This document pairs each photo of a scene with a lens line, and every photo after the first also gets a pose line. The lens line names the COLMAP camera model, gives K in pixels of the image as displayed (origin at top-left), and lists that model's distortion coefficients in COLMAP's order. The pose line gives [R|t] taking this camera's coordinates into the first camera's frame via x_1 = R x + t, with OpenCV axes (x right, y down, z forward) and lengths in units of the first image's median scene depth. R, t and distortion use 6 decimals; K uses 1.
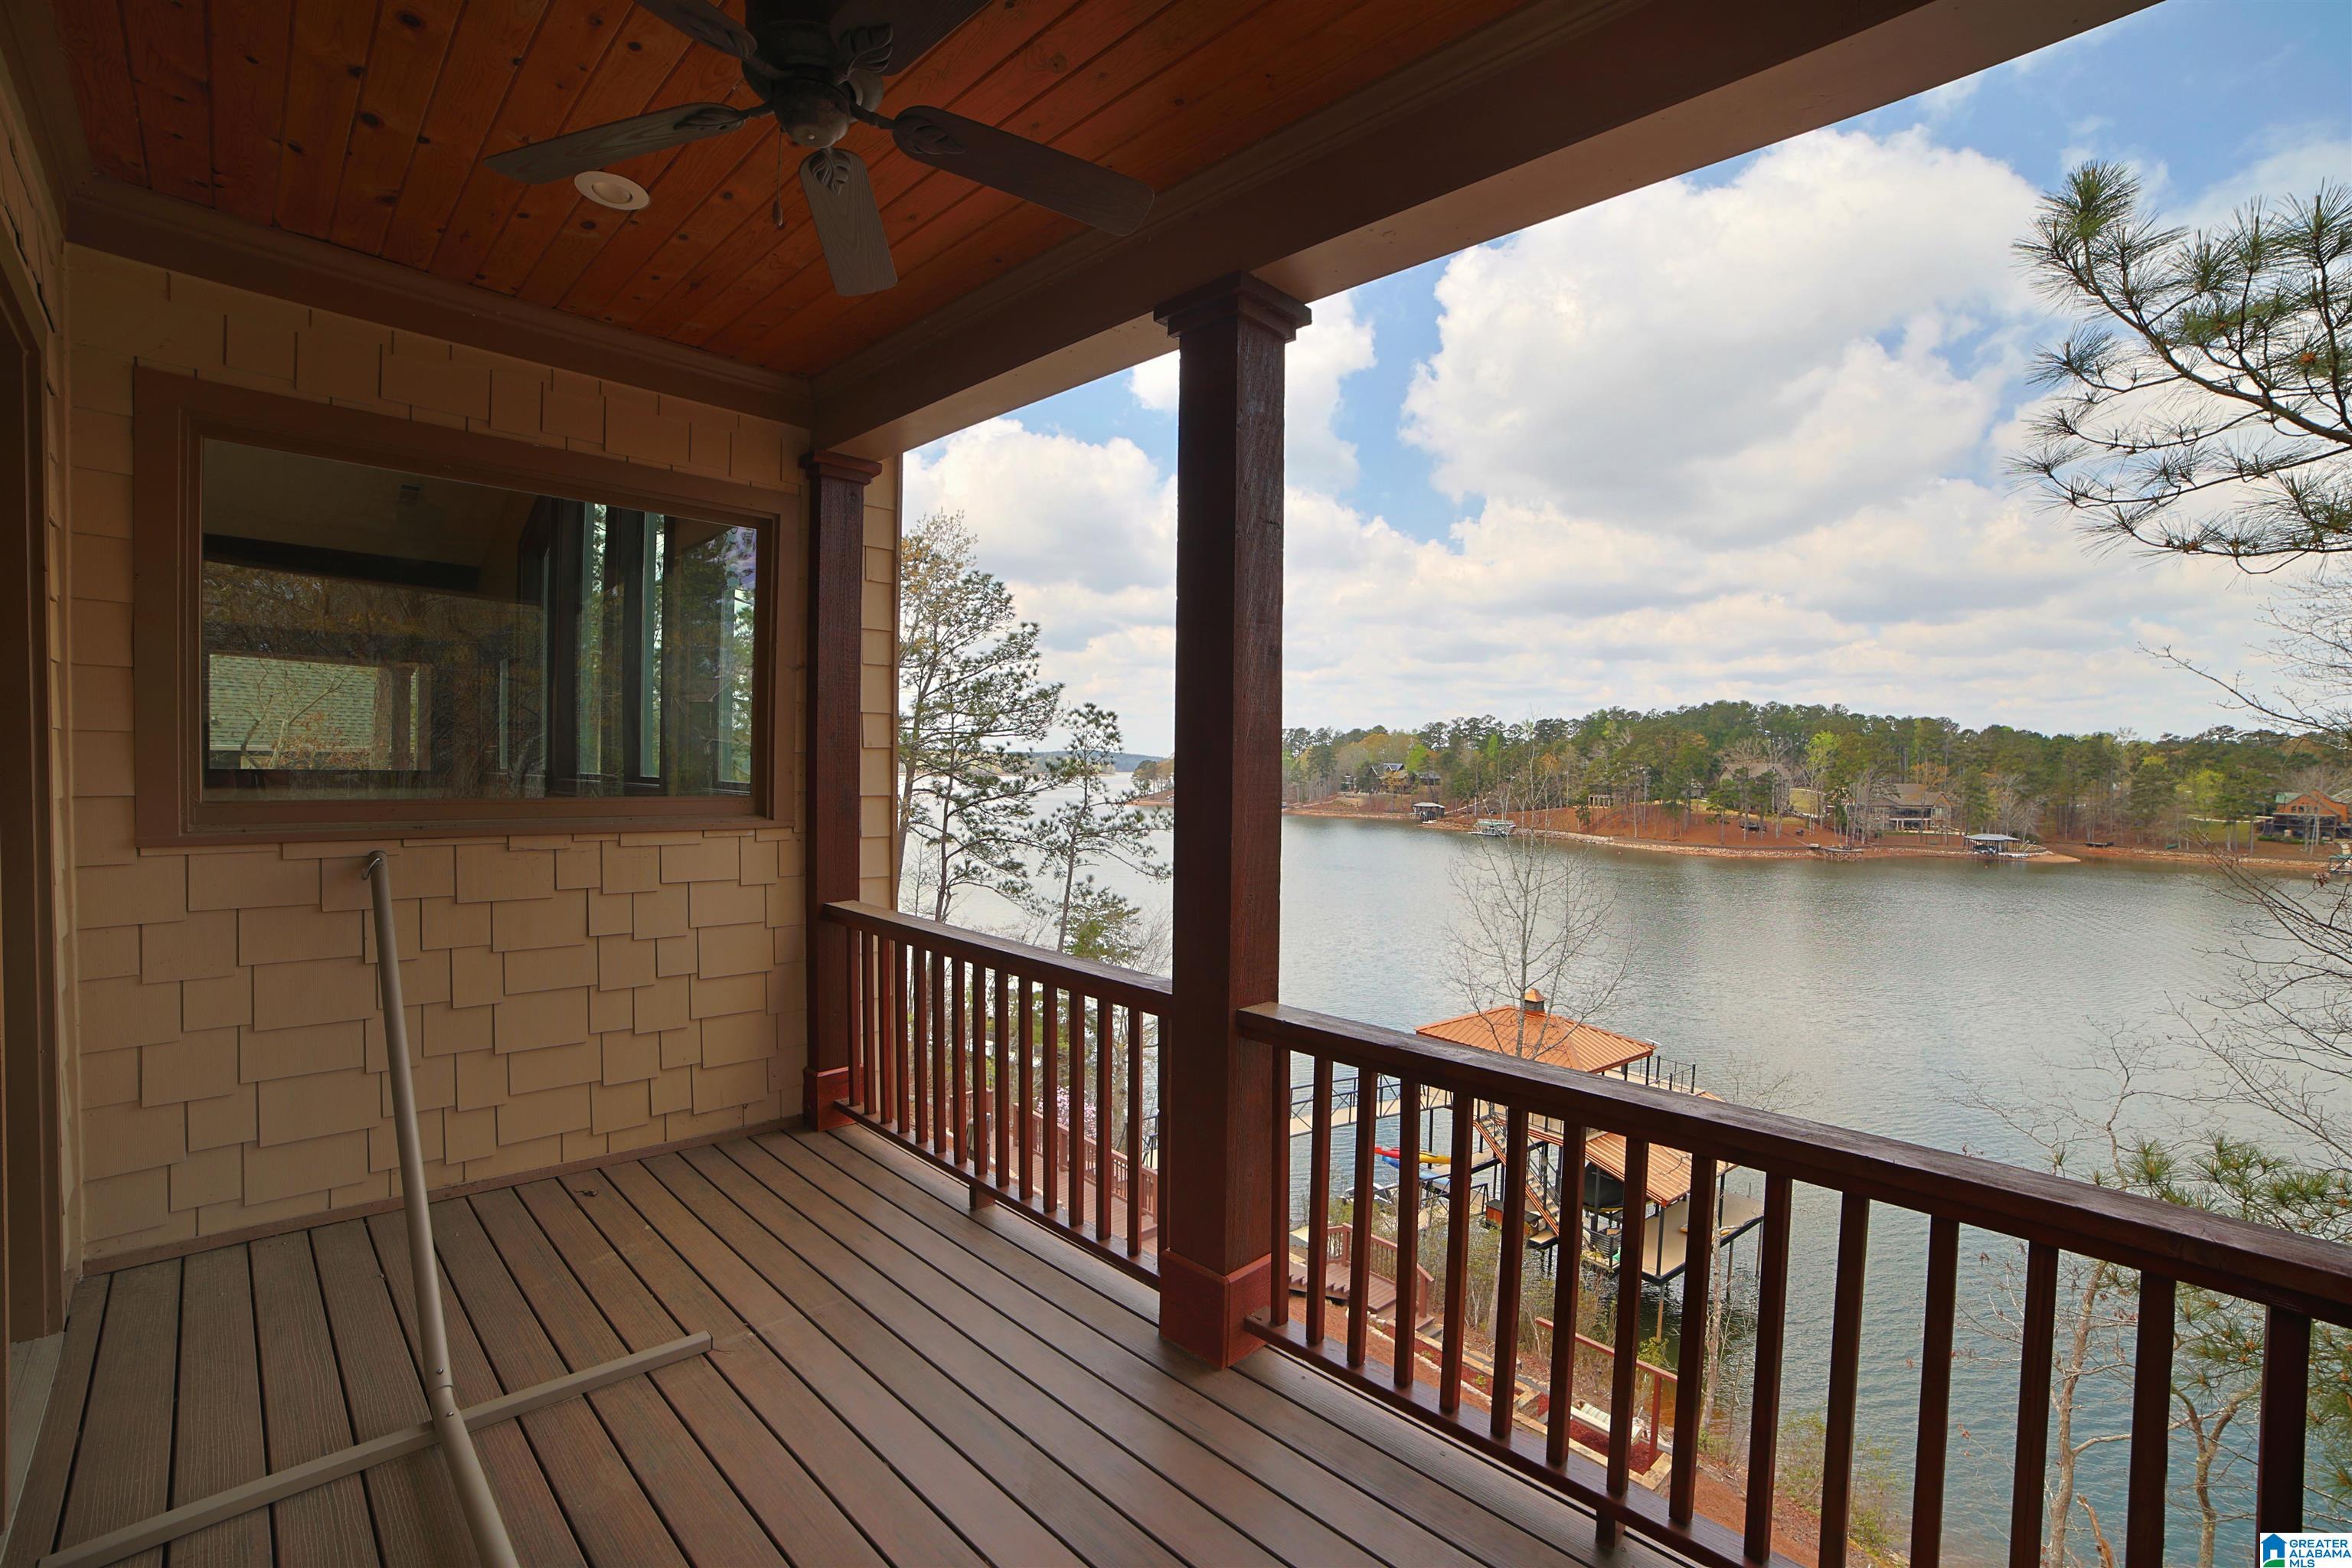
lens RADIAL K [[1004.3, 0, 1169.6], [0, 1004.3, 792.8], [0, 0, 1]] dist [-0.096711, 0.037139]
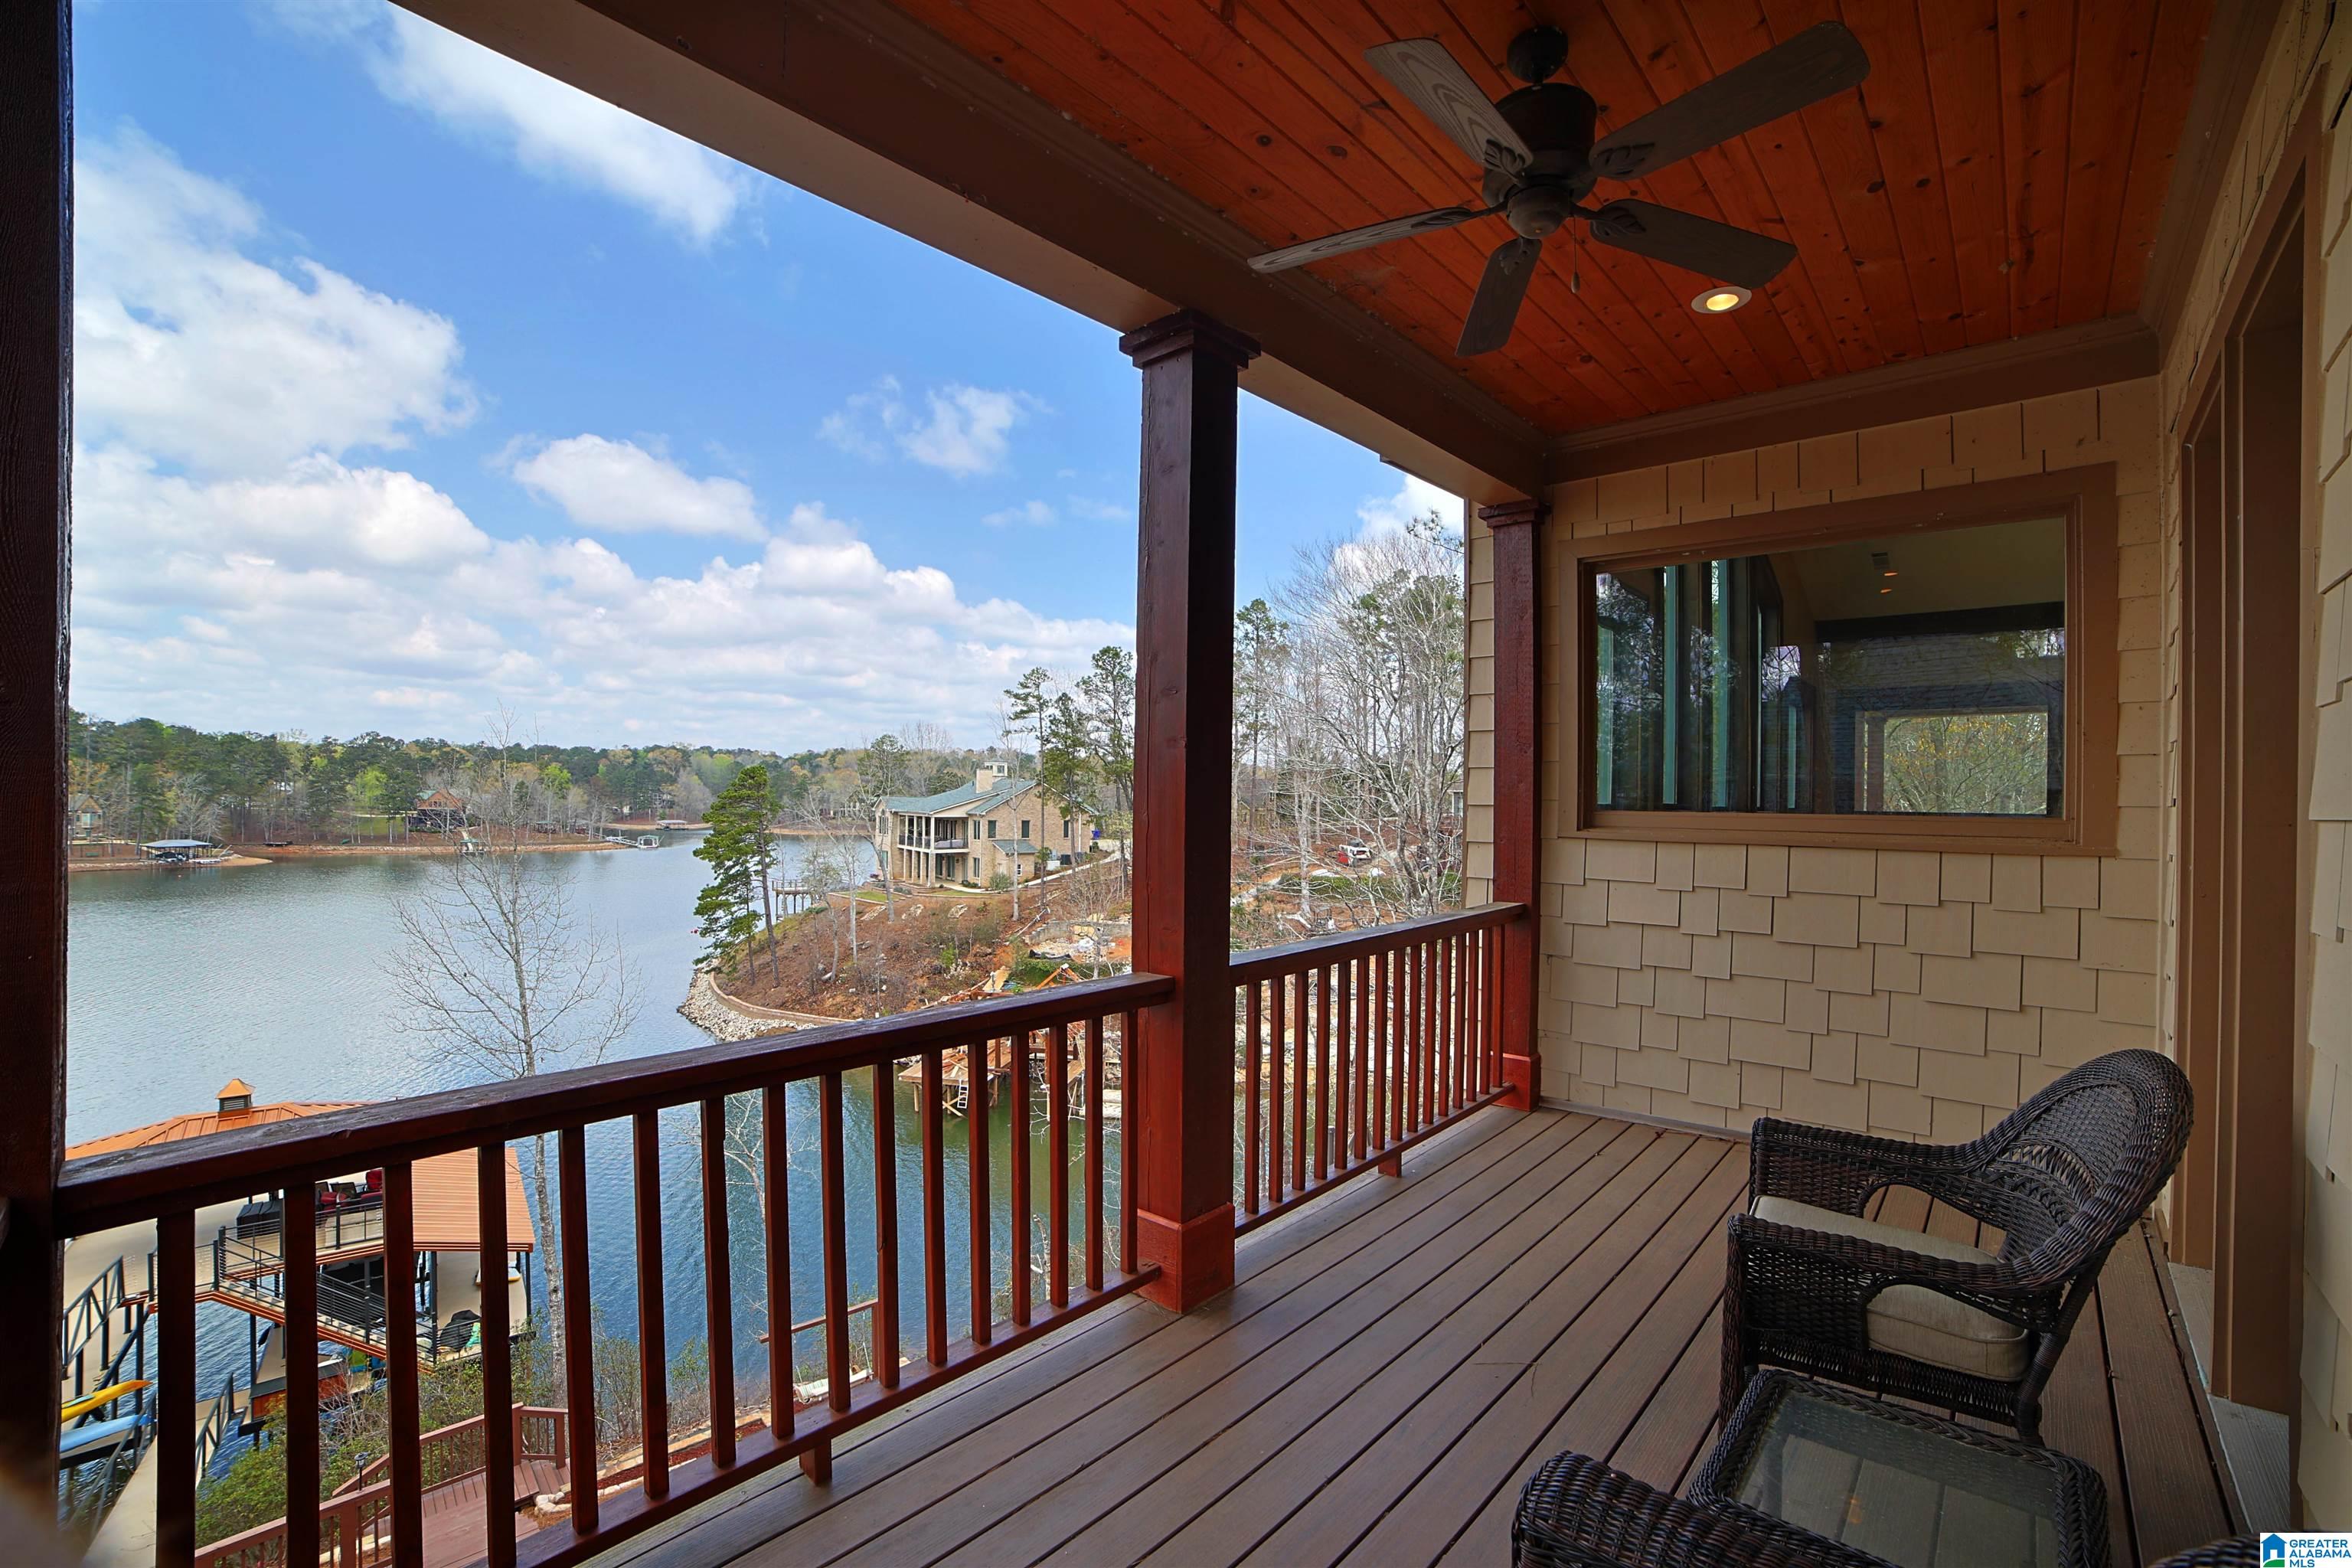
lens RADIAL K [[1030.1, 0, 1176.0], [0, 1030.1, 784.0], [0, 0, 1]] dist [-0.102718, 0.045944]
pose [[-0.005033, -0.005806, 0.999970, -0.071598], [0.013432, 0.999893, 0.005874, -0.002983], [-0.999897, 0.013462, -0.004955, 0.063961]]
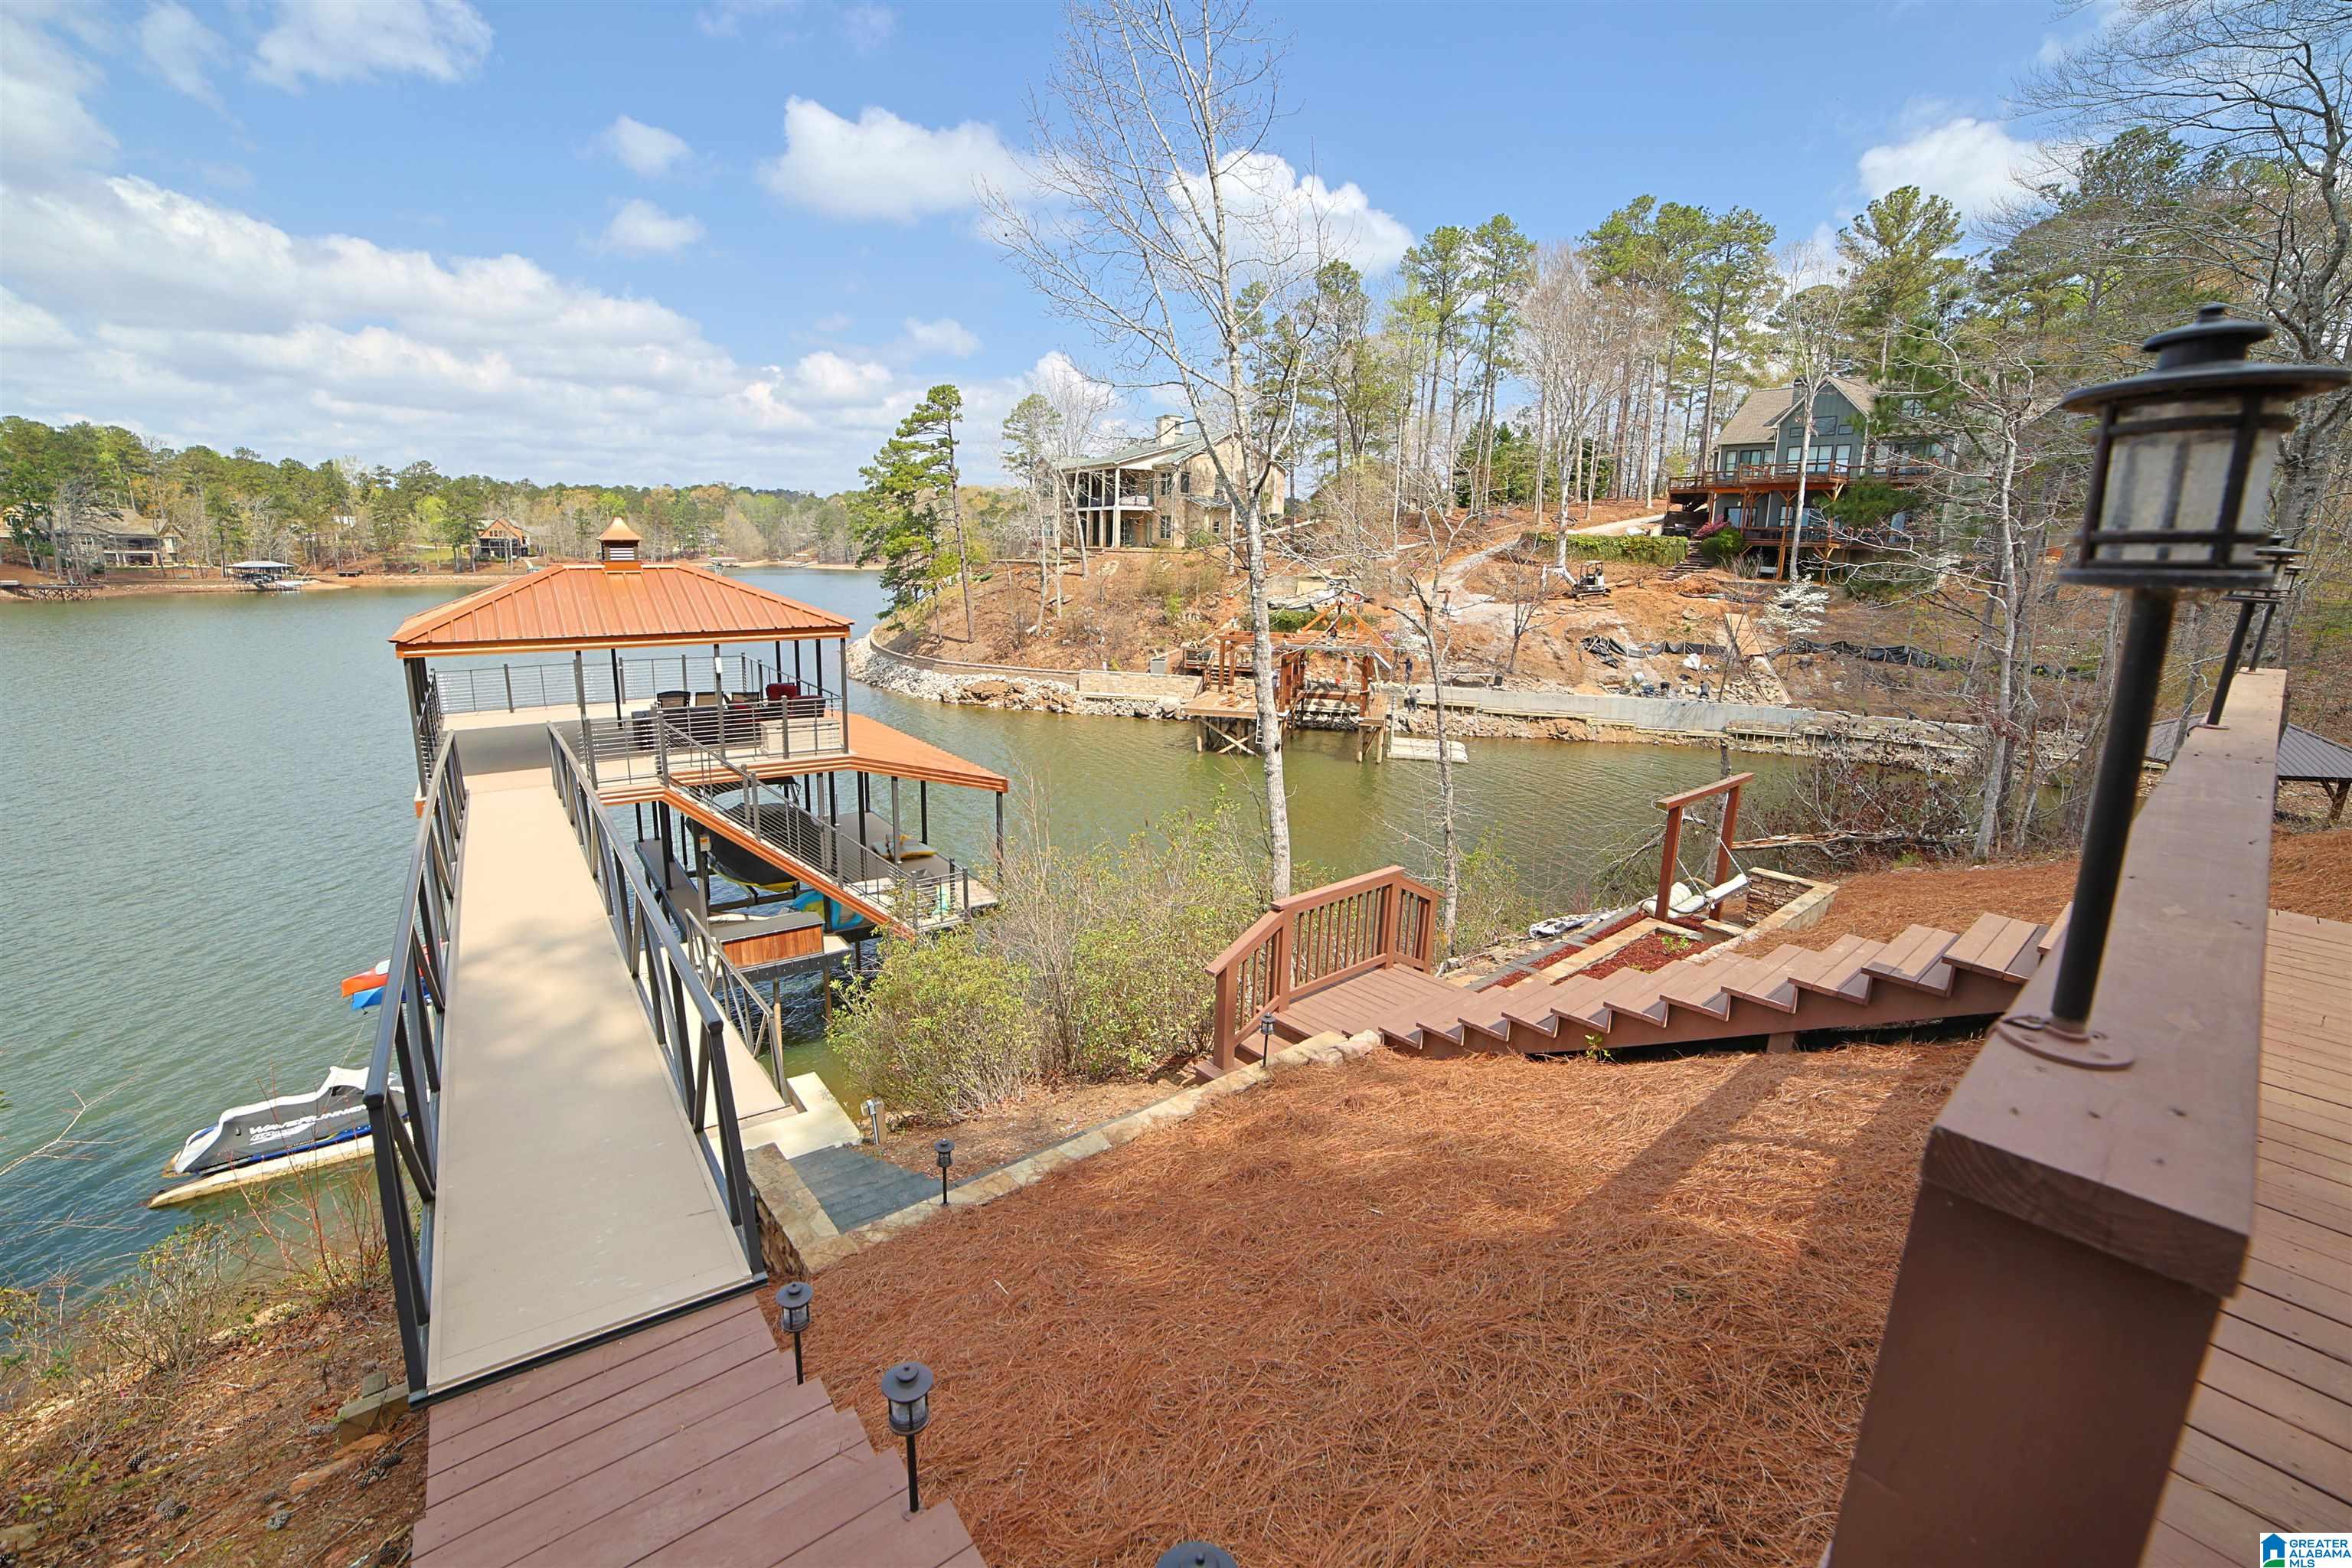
lens RADIAL K [[1011.6, 0, 1168.0], [0, 1011.6, 778.6], [0, 0, 1]] dist [-0.115454, 0.041495]
pose [[0.020702, -0.232598, 0.972353, -0.024903], [0.001419, 0.972567, 0.232619, 0.042913], [-0.999785, -0.003436, 0.020464, 0.146742]]
